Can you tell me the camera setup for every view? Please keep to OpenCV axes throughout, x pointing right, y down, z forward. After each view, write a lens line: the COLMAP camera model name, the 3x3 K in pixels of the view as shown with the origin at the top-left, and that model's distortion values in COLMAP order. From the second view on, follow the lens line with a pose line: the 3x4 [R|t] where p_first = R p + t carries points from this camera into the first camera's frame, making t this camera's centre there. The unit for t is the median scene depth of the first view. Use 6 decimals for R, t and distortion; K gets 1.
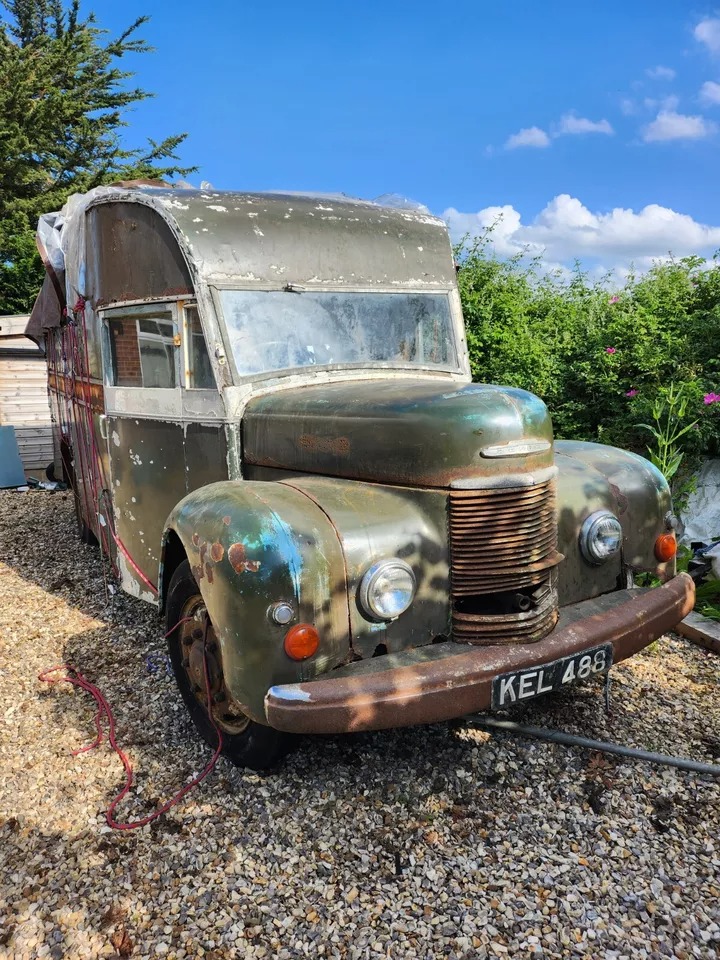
lens RADIAL K [[739.3, 0, 359.7], [0, 739.3, 488.9], [0, 0, 1]] dist [0.075043, -0.113310]
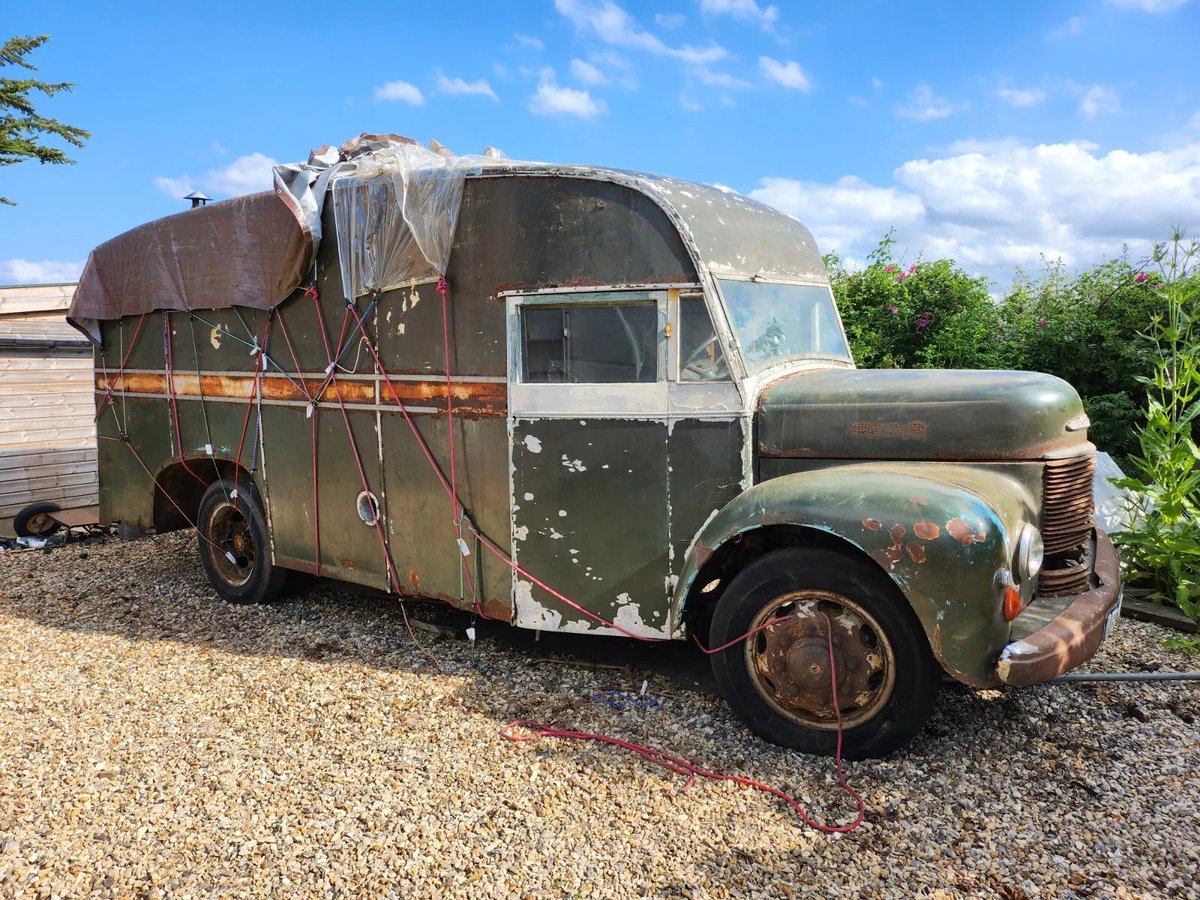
lens RADIAL K [[924.1, 0, 600.0], [0, 924.1, 450.0], [0, 0, 1]] dist [0.075043, -0.113310]
pose [[0.882259, -0.053922, 0.467665, -0.892819], [0.086426, 0.995086, -0.048312, -0.003583], [-0.462762, 0.083042, 0.882584, 0.034416]]
